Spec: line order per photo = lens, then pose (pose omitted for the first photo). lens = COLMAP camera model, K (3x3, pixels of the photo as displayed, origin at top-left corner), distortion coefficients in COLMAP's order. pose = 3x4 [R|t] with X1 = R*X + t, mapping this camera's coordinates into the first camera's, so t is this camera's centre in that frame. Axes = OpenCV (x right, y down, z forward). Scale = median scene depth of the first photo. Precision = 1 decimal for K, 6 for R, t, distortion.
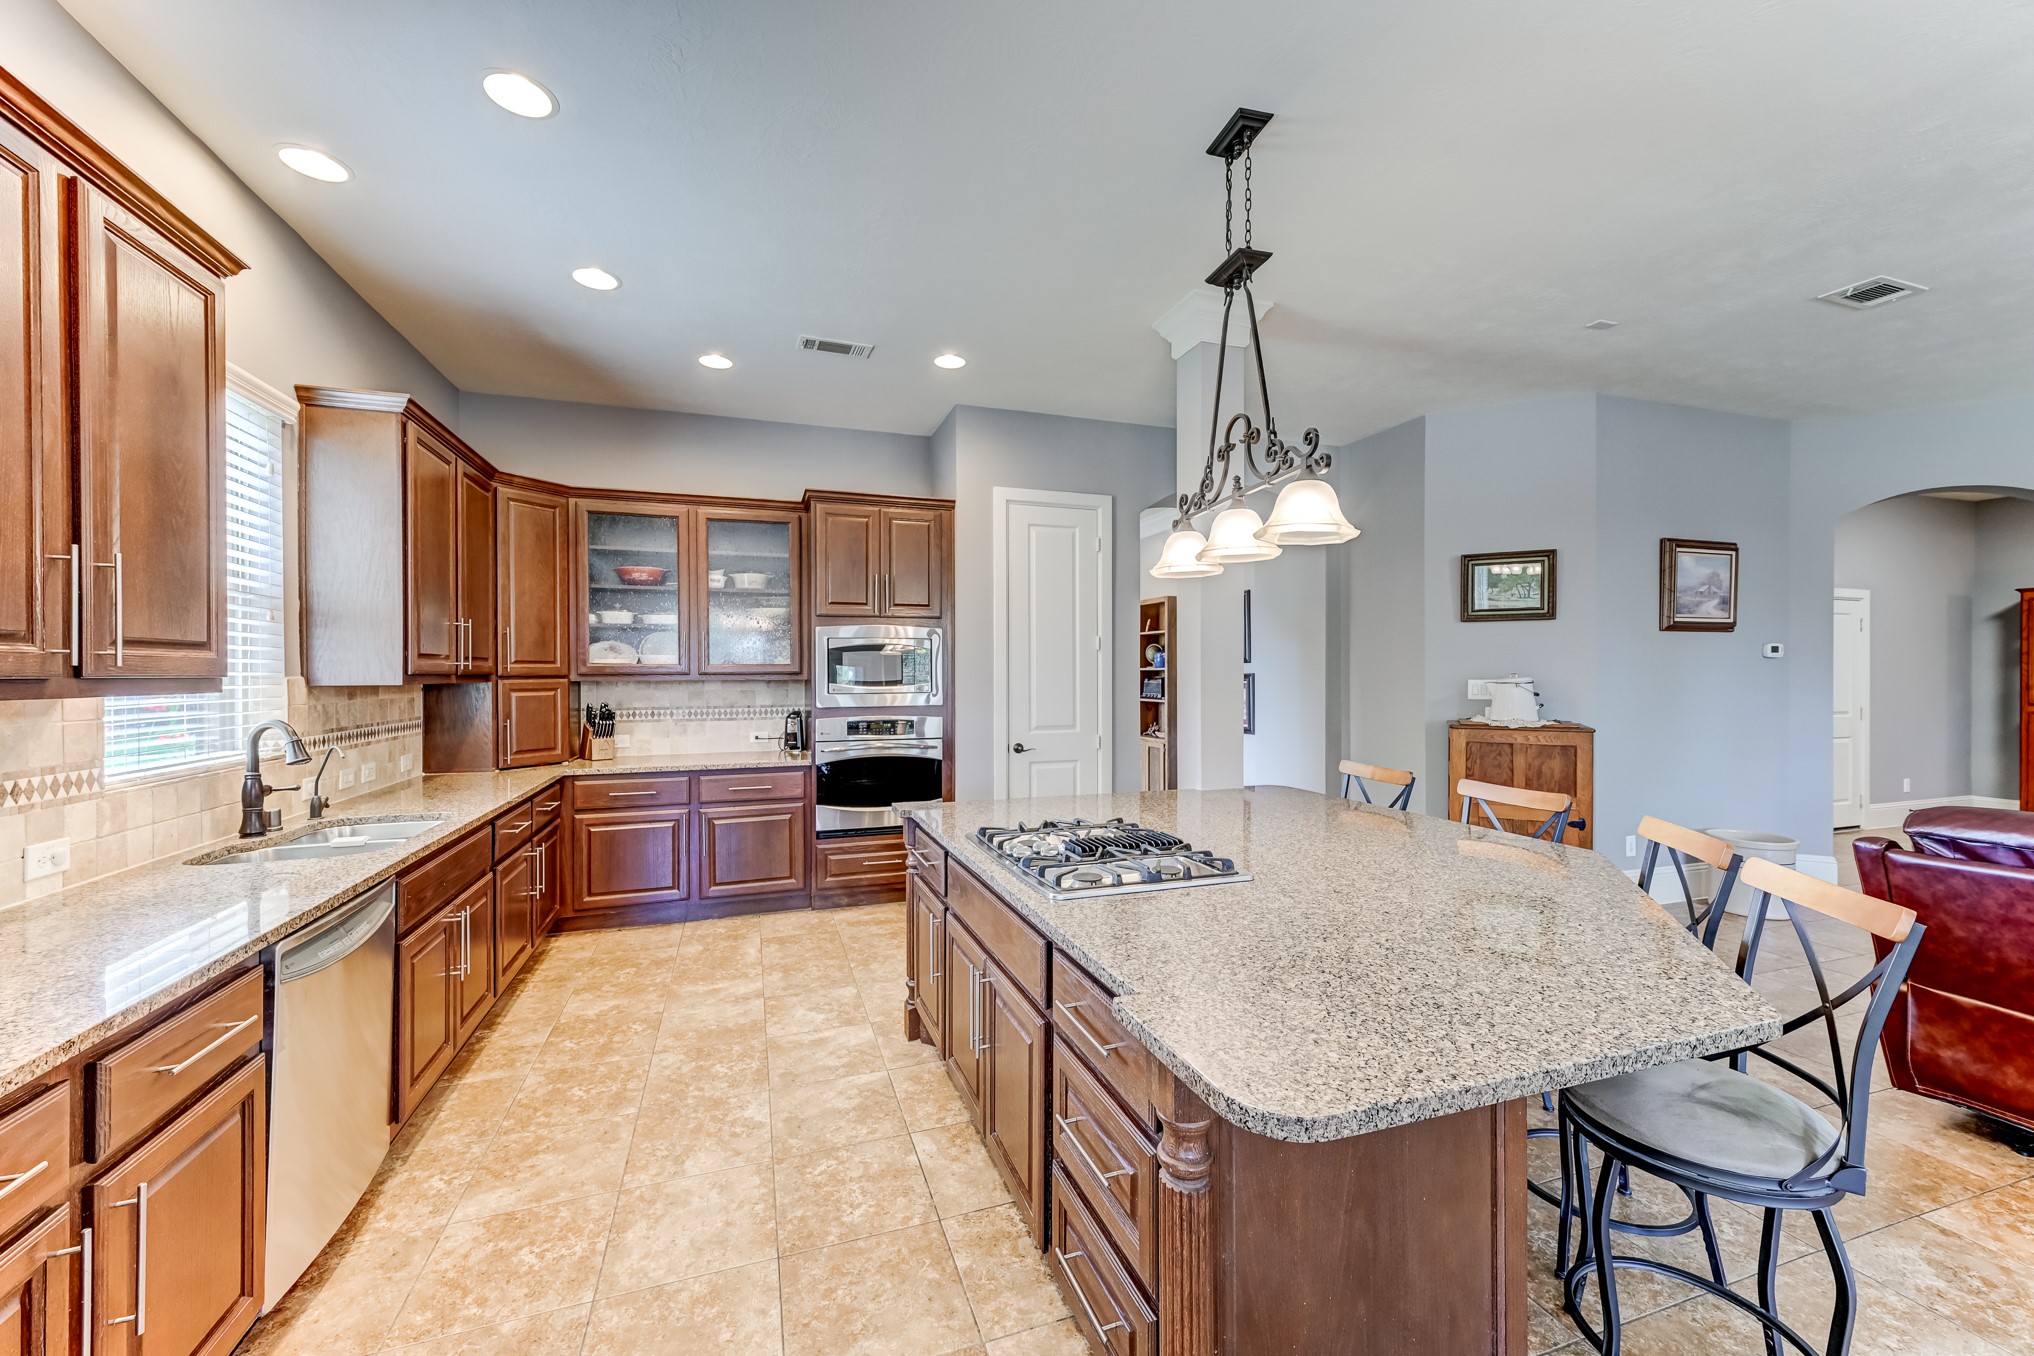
lens RADIAL K [[789.4, 0, 1014.9], [0, 789.4, 675.8], [0, 0, 1]] dist [0.007483, 0.000638]
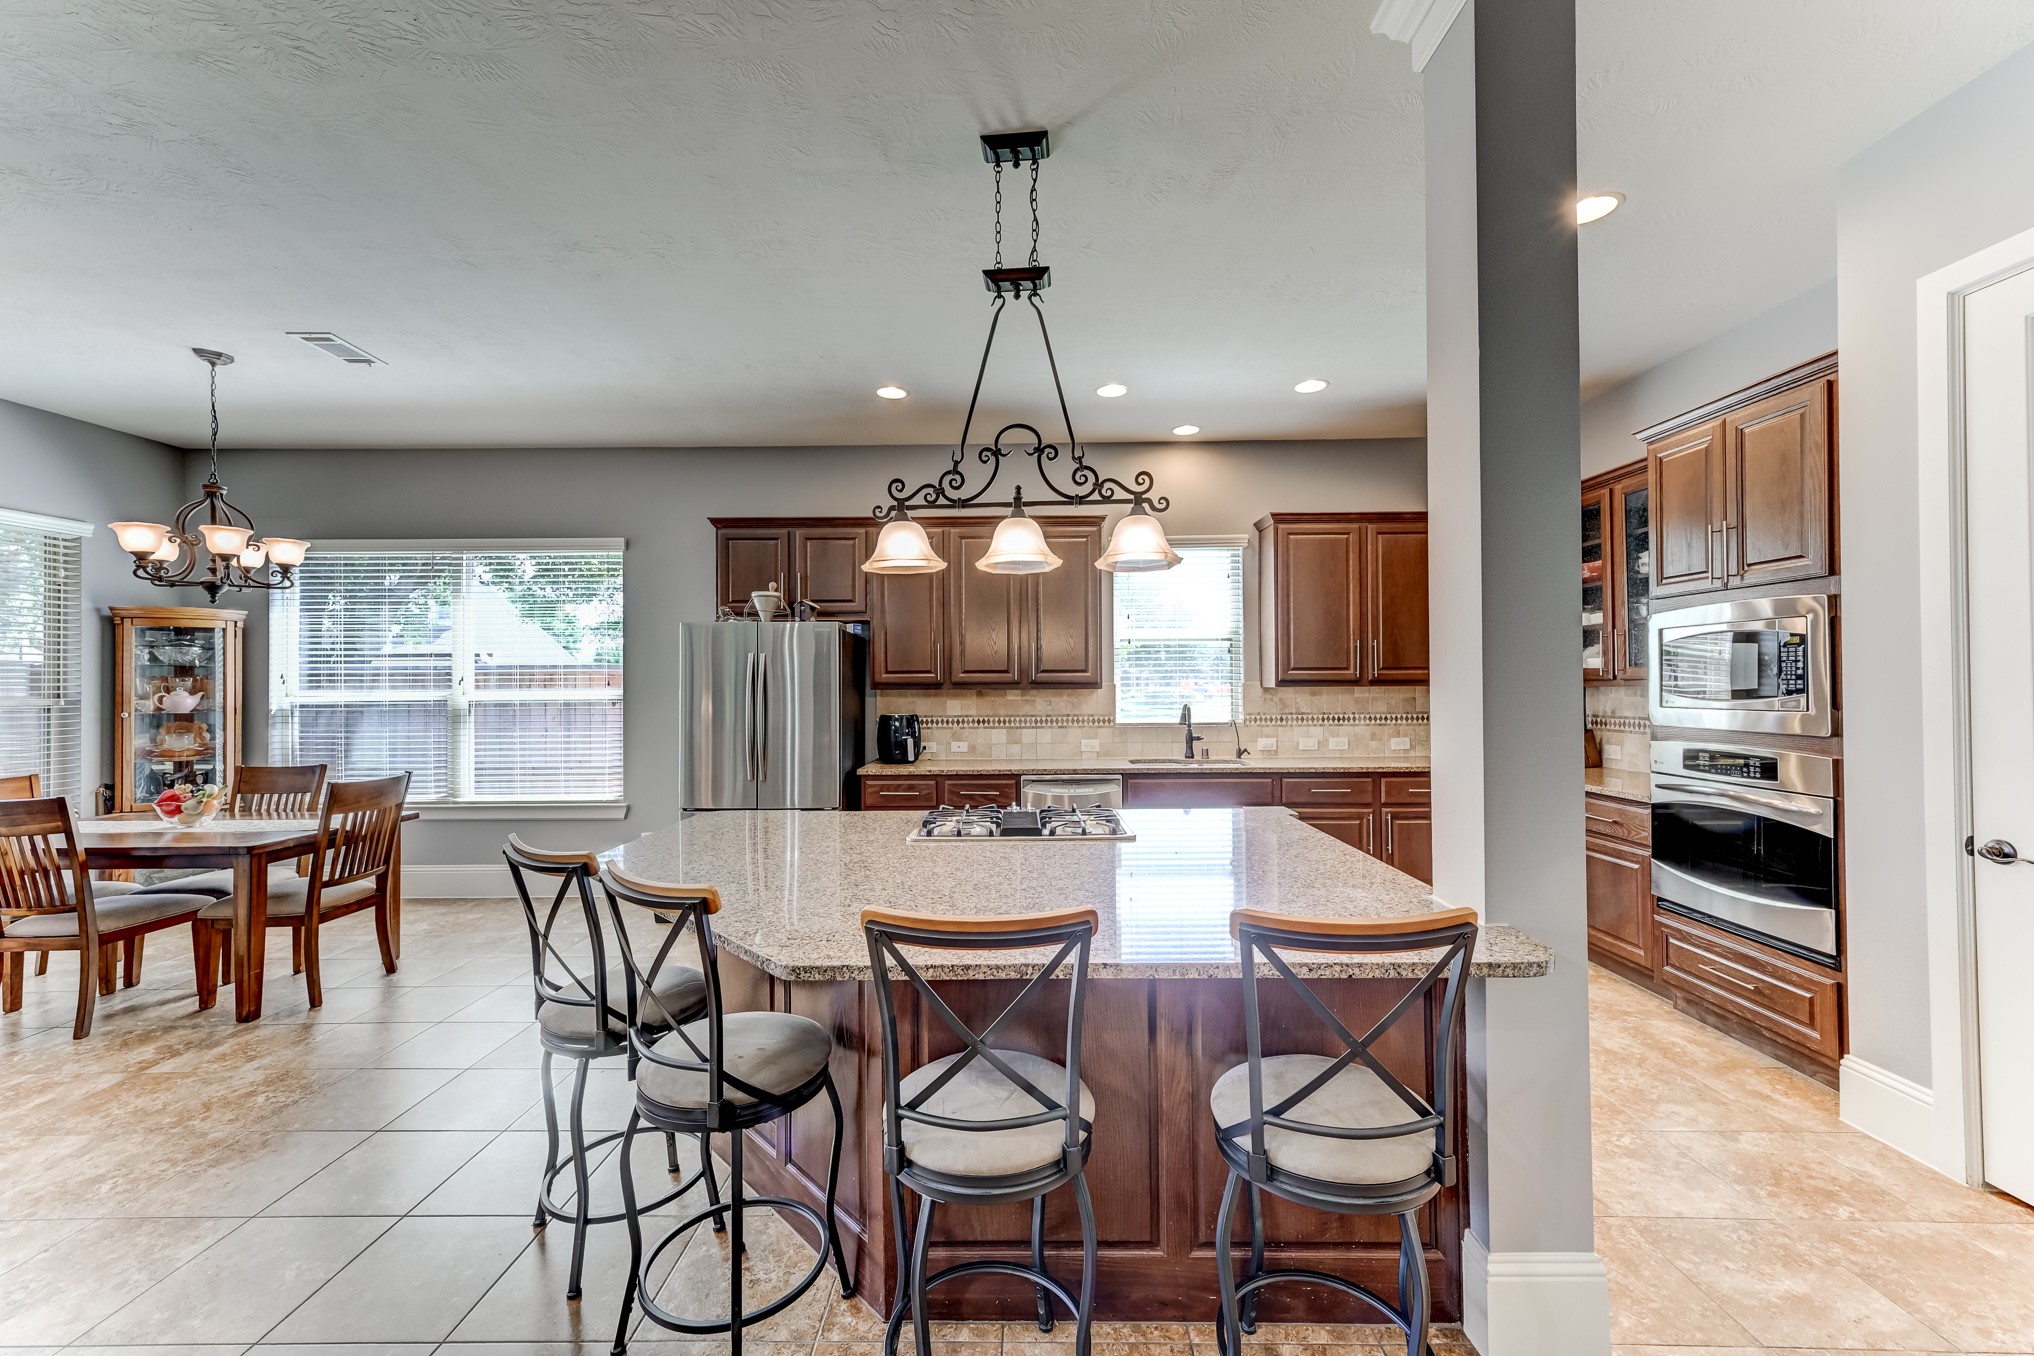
lens RADIAL K [[787.5, 0, 1018.2], [0, 787.5, 674.4], [0, 0, 1]] dist [0.005583, 0.000217]
pose [[-0.332956, -0.005138, -0.942928, 0.653466], [0.004405, 0.999966, -0.007004, -0.004239], [0.942932, -0.006486, -0.332922, 0.714512]]
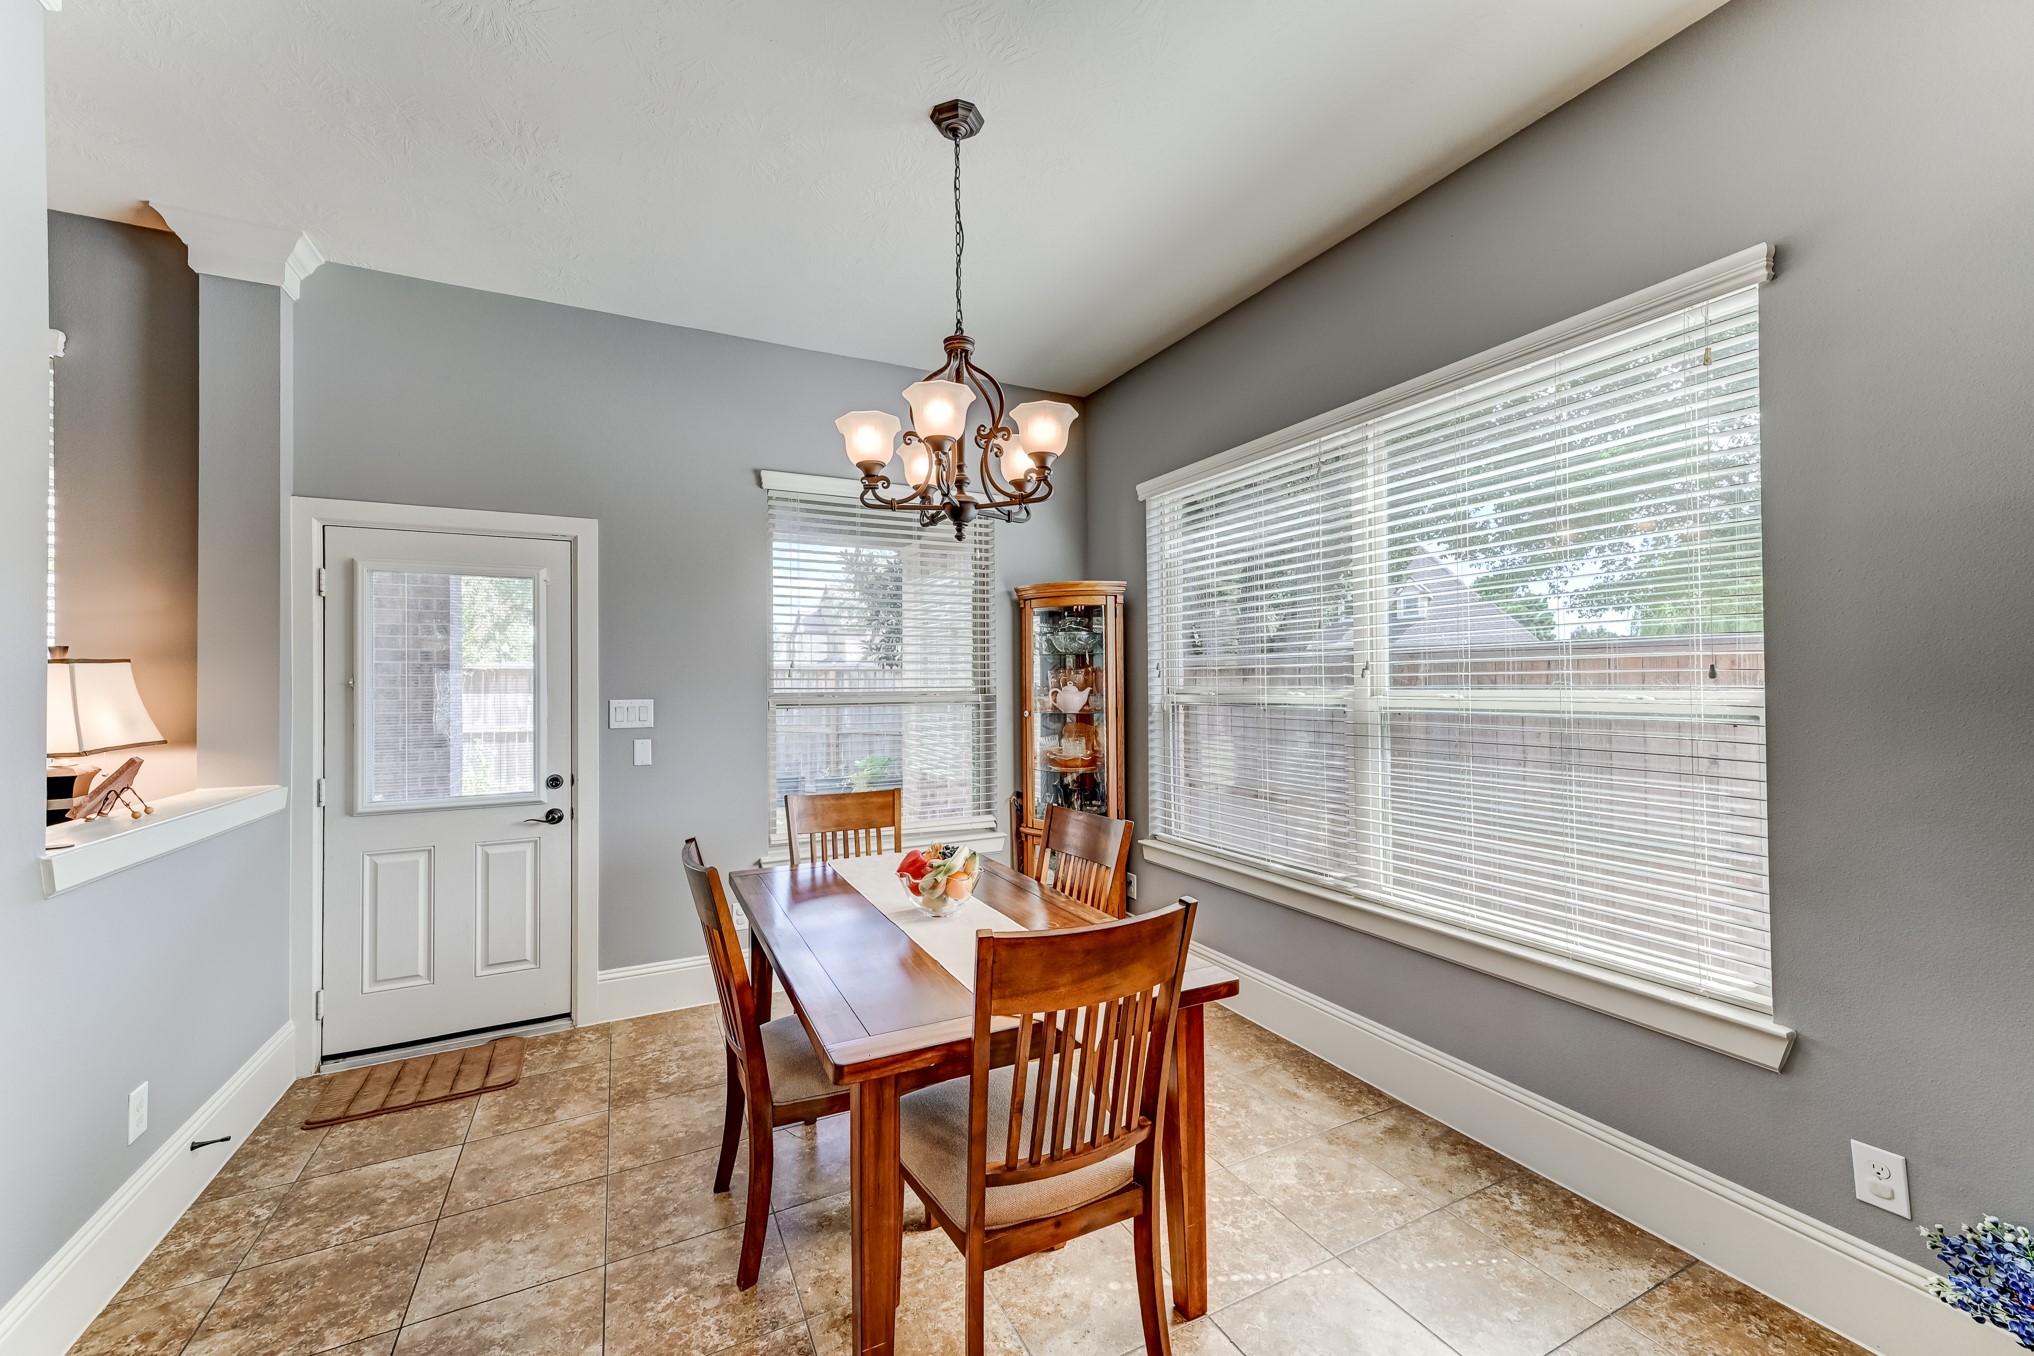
lens RADIAL K [[789.4, 0, 1014.9], [0, 789.4, 675.8], [0, 0, 1]] dist [0.007483, 0.000638]
pose [[-0.991467, 0.009747, -0.129996, 0.161410], [0.010568, 0.999928, -0.005628, -0.001227], [0.129932, -0.006954, -0.991499, 0.103720]]
